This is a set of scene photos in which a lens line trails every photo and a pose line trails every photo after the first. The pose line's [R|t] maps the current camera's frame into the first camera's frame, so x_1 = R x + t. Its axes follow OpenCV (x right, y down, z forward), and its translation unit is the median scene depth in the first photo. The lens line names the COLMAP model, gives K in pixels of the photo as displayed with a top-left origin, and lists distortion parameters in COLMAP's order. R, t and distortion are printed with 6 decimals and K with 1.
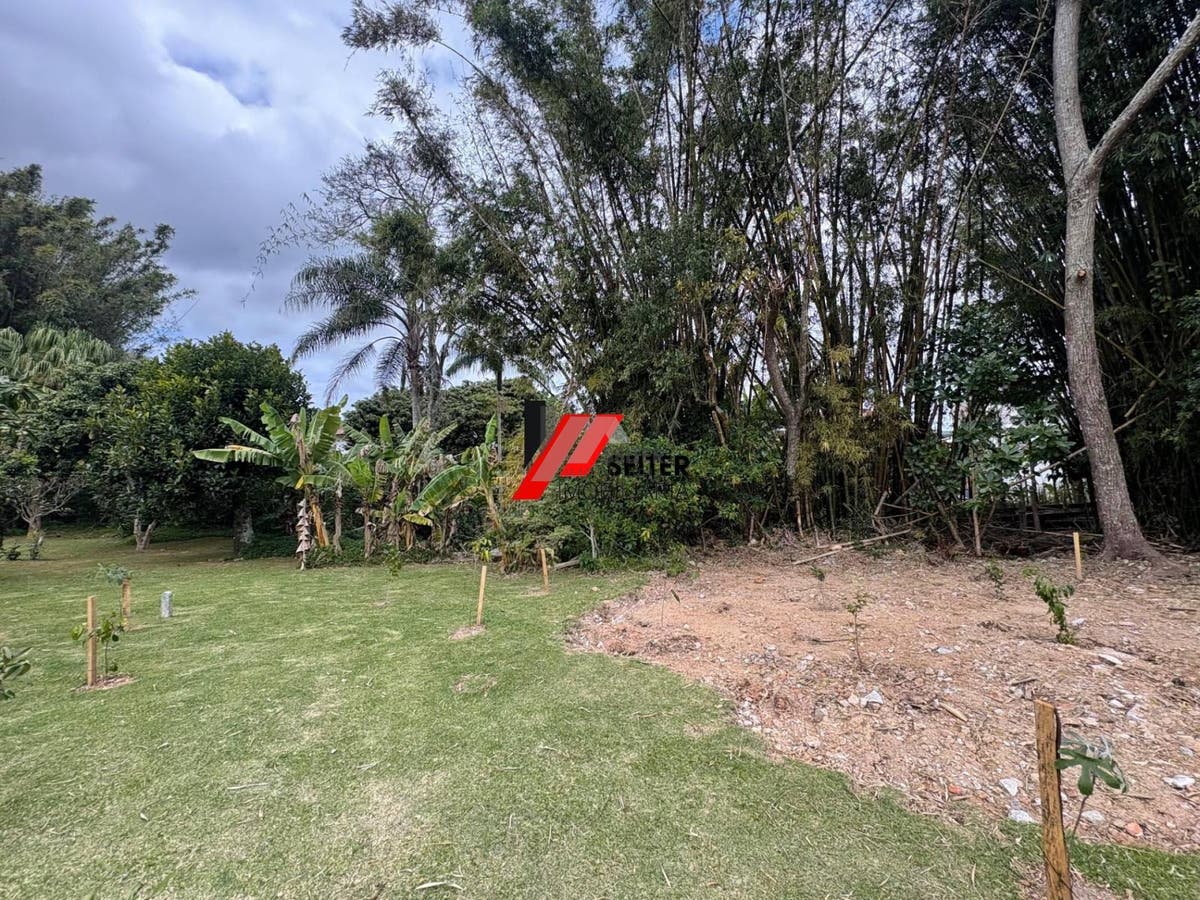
lens RADIAL K [[489.5, 0, 600.0], [0, 489.5, 450.0], [0, 0, 1]] dist [0.008218, 0.000164]
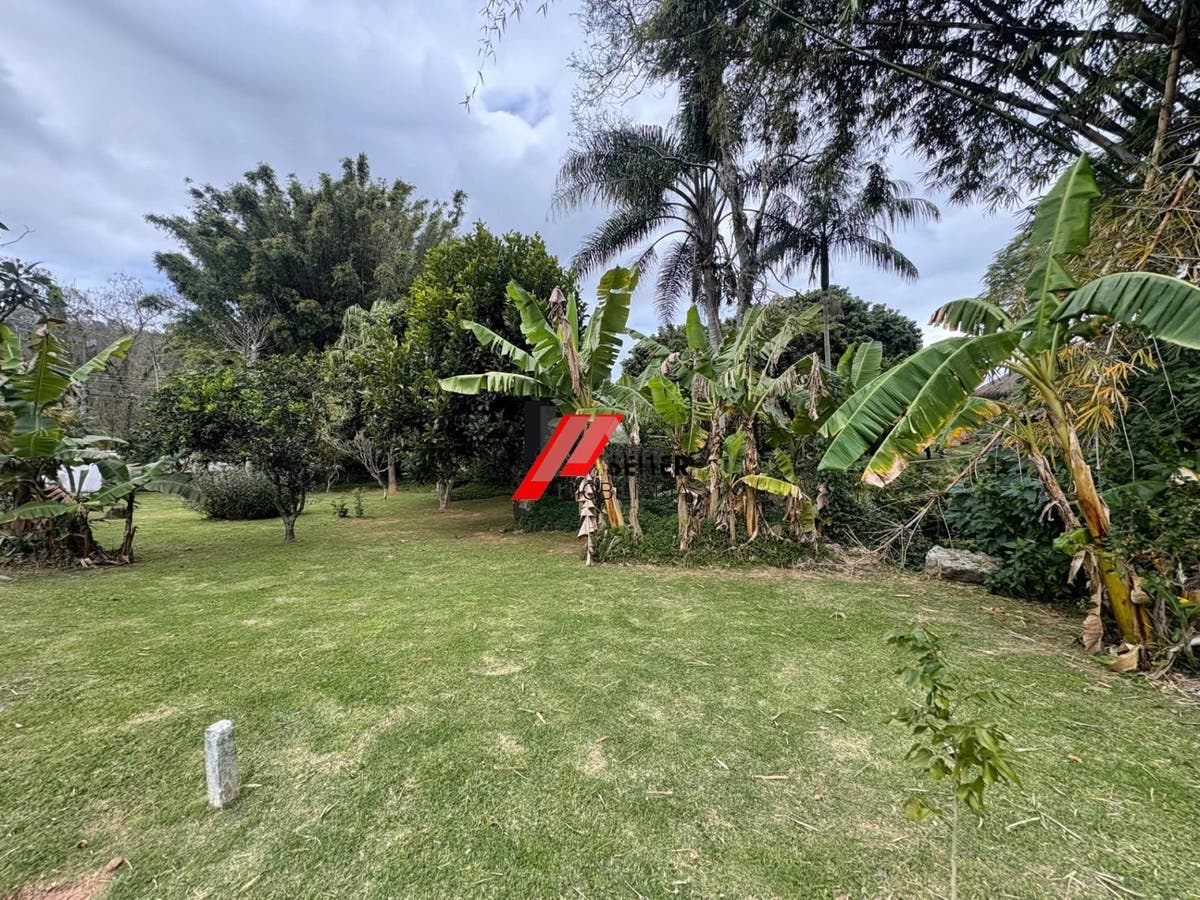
lens RADIAL K [[489.5, 0, 600.0], [0, 489.5, 450.0], [0, 0, 1]] dist [0.008218, 0.000164]
pose [[0.863992, -0.017251, -0.503210, -0.270570], [0.063348, 0.995196, 0.074650, 0.054955], [0.499505, -0.096375, 0.860934, 0.471995]]
